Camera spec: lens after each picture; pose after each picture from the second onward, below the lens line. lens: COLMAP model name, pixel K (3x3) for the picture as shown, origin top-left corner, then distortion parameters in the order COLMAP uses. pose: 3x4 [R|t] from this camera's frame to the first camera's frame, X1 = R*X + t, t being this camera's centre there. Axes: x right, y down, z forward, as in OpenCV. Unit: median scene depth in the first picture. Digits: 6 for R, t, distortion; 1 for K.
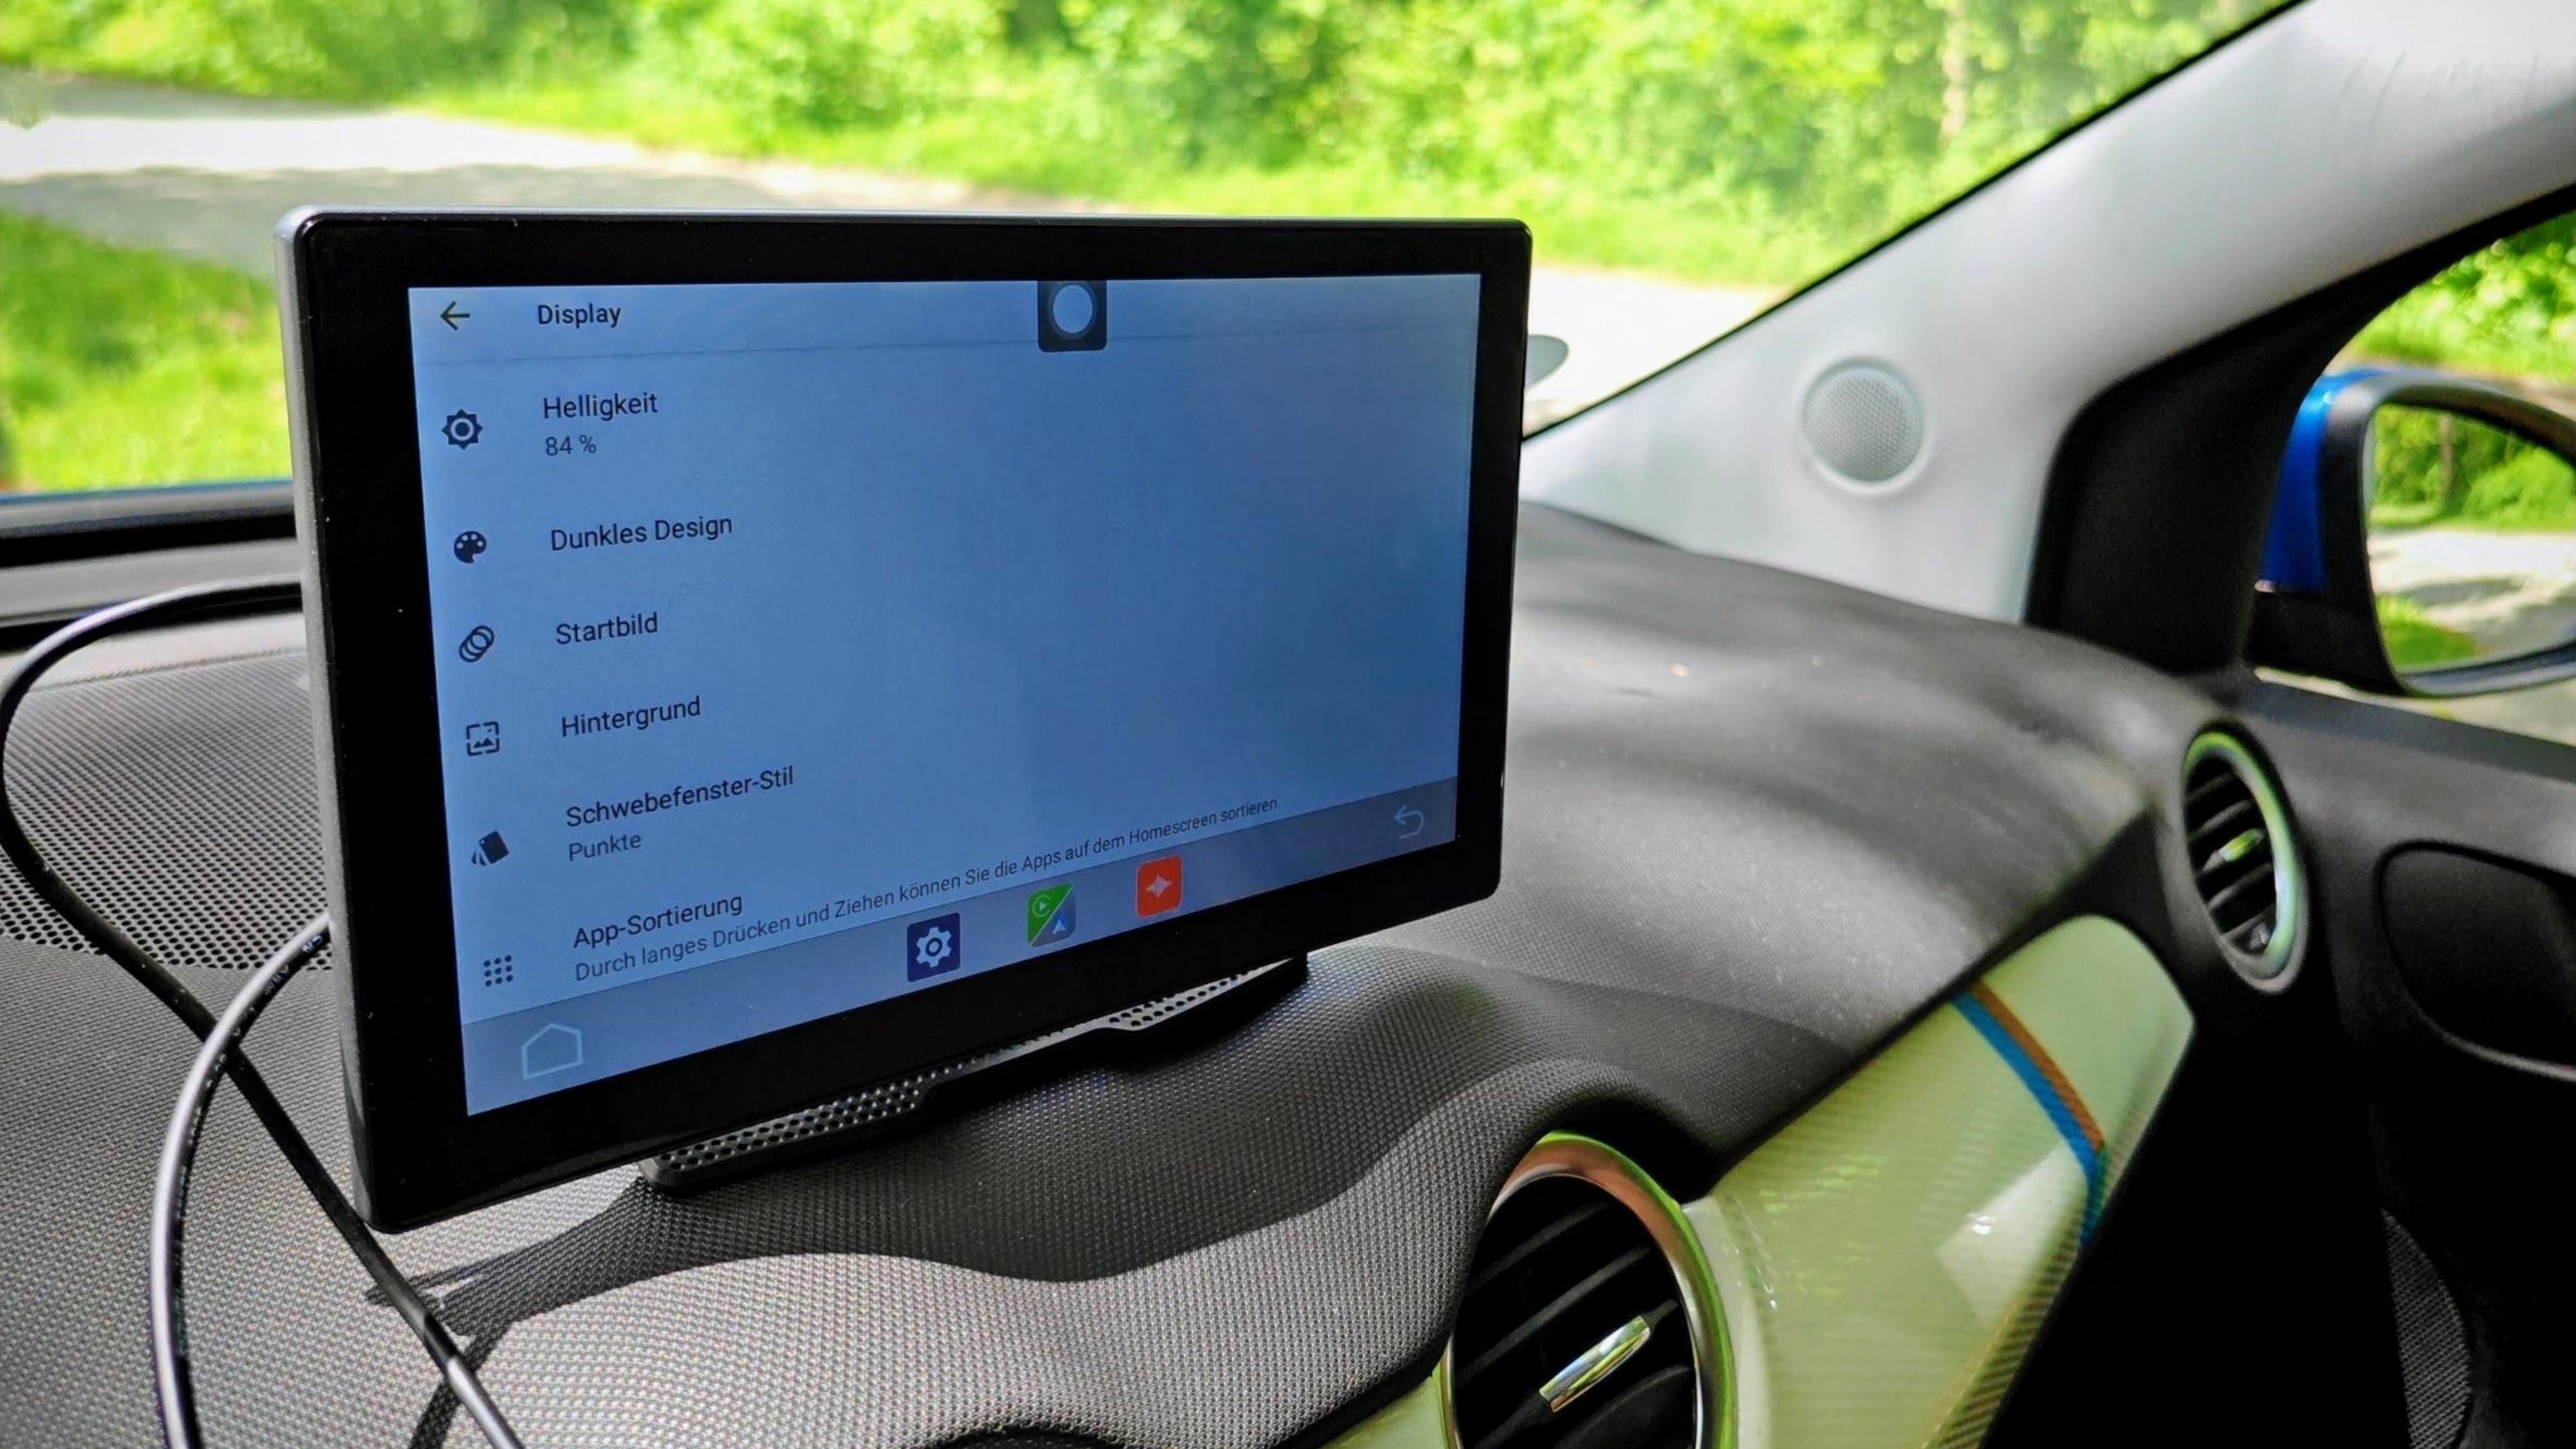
lens RADIAL K [[2025.6, 0, 1250.4], [0, 2025.6, 717.4], [0, 0, 1]] dist [-0.005068, 0.008647]
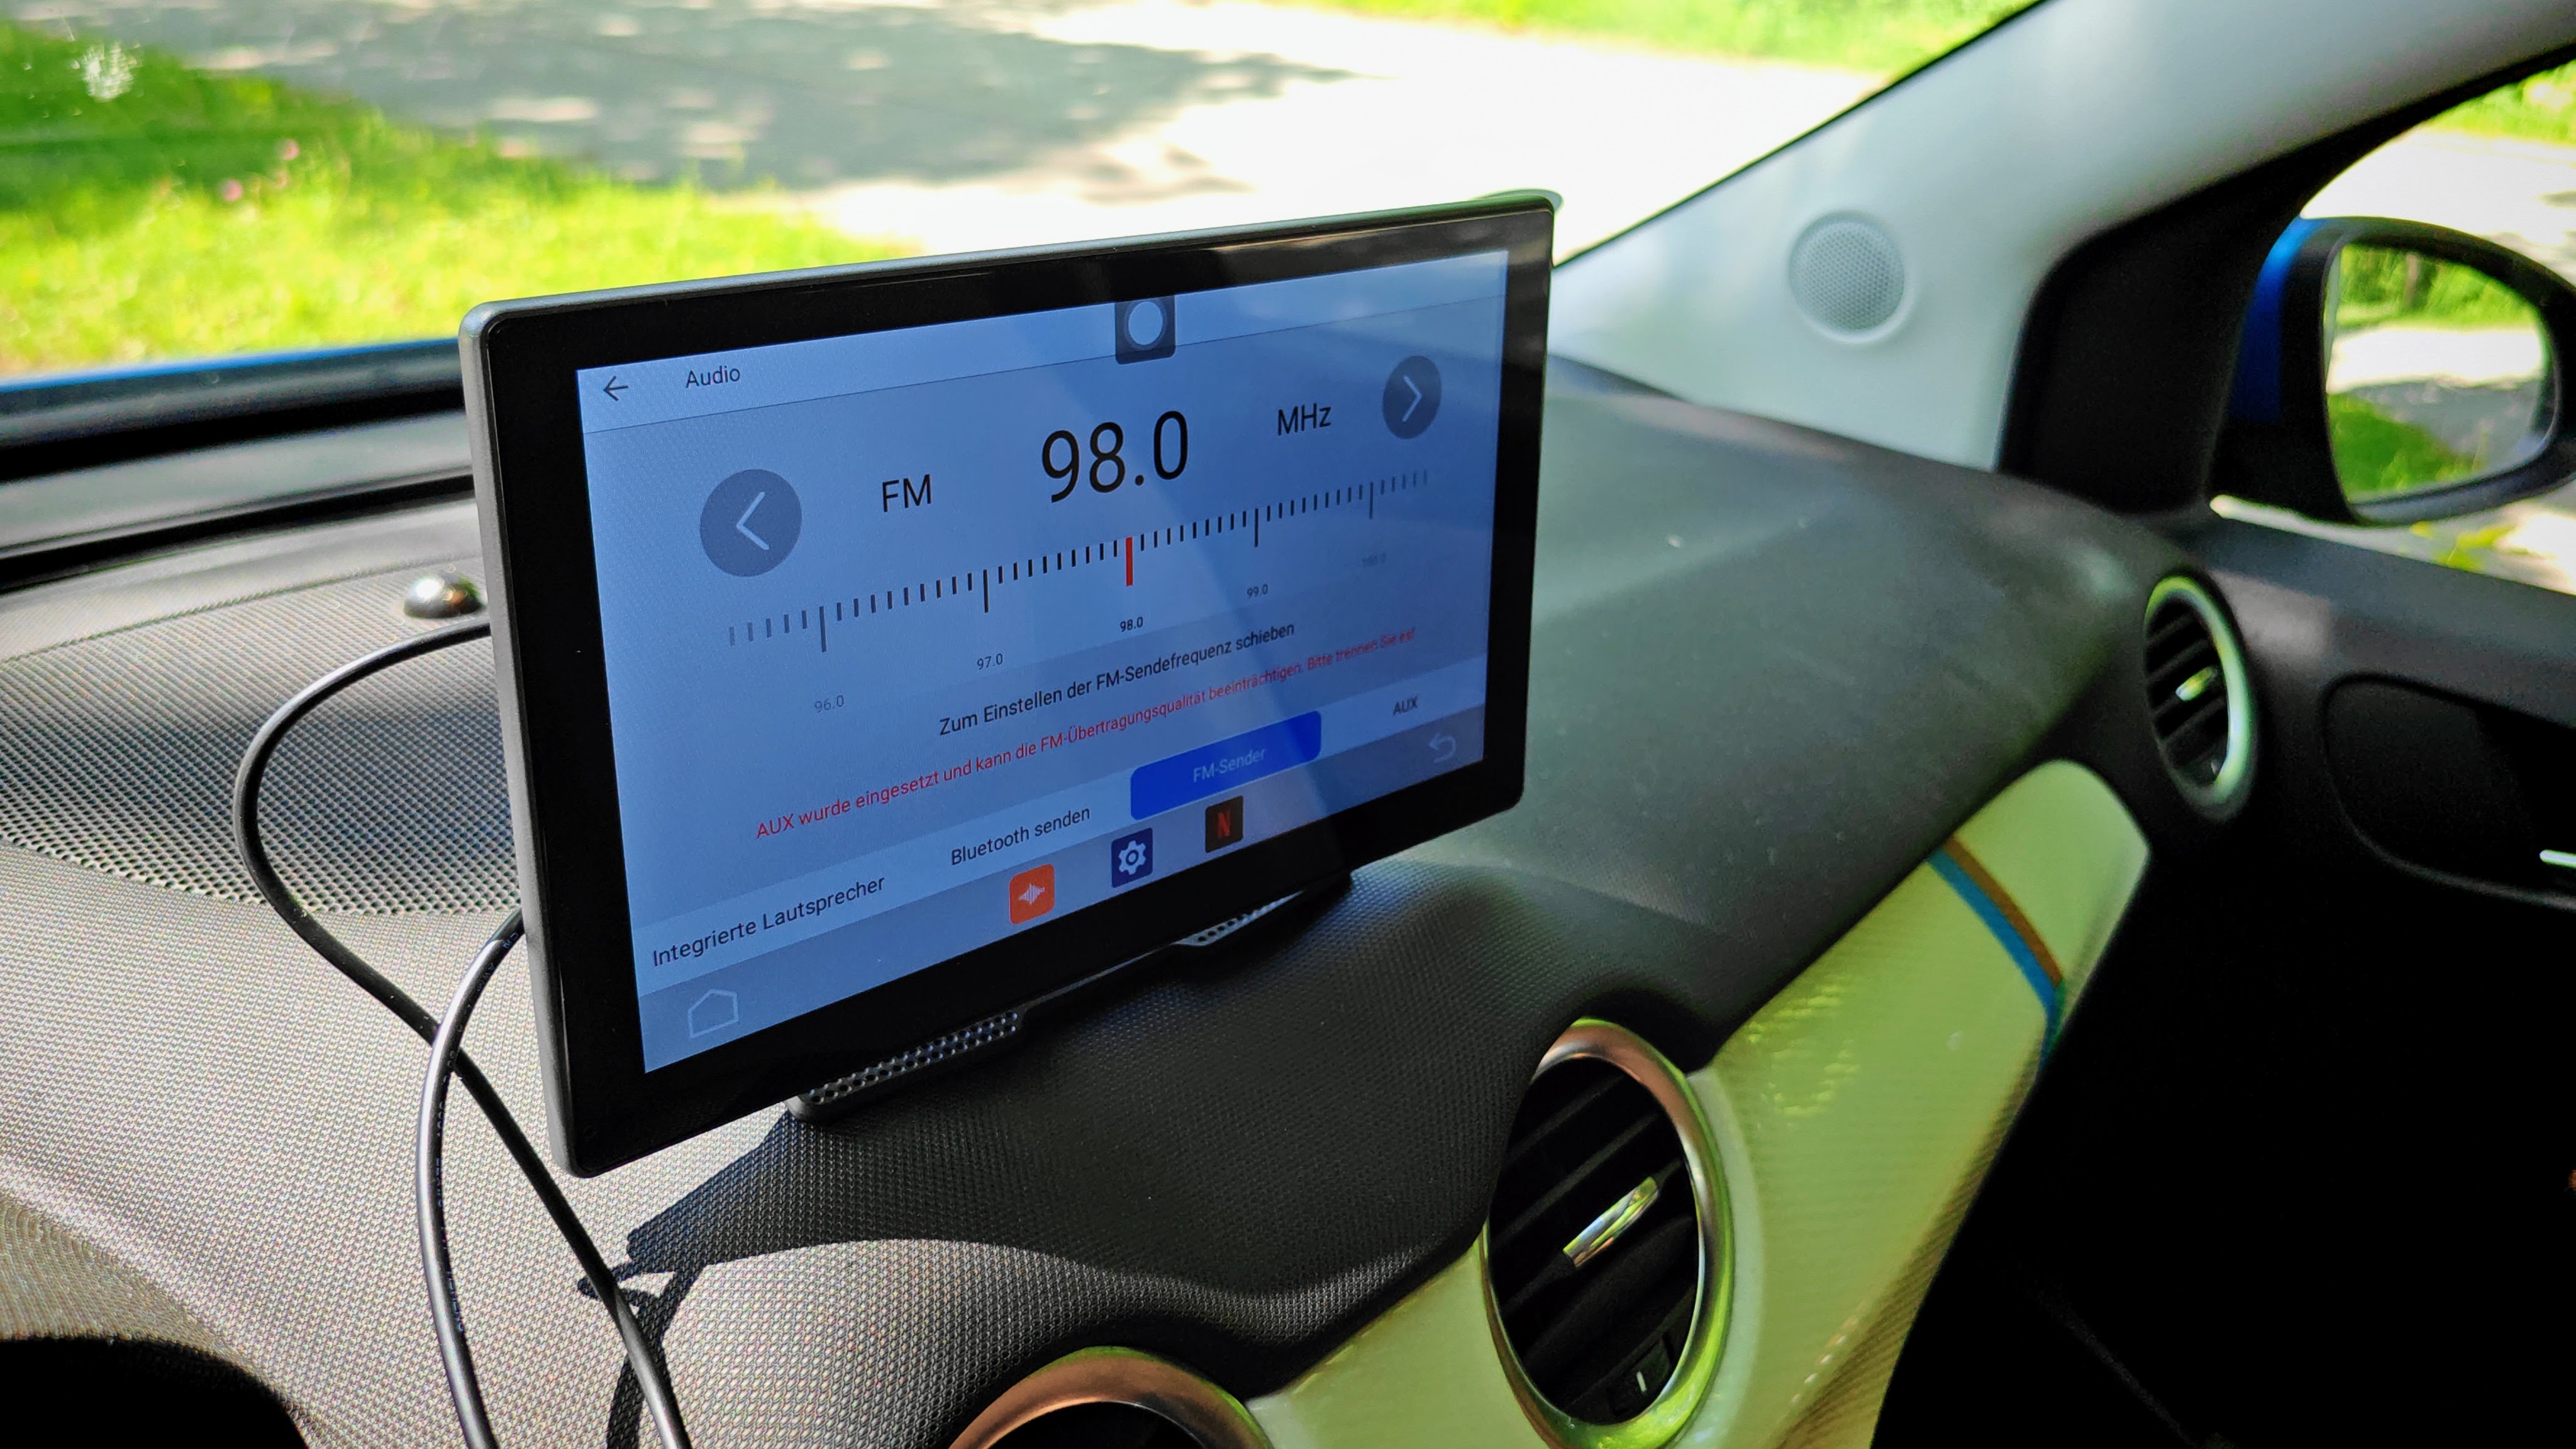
lens RADIAL K [[2027.0, 0, 1274.2], [0, 2027.0, 694.2], [0, 0, 1]] dist [-0.005286, -0.005294]
pose [[0.999550, -0.019669, 0.022663, -0.036334], [0.017331, 0.994924, 0.099122, -0.085336], [-0.024497, -0.098684, 0.994817, -0.088251]]
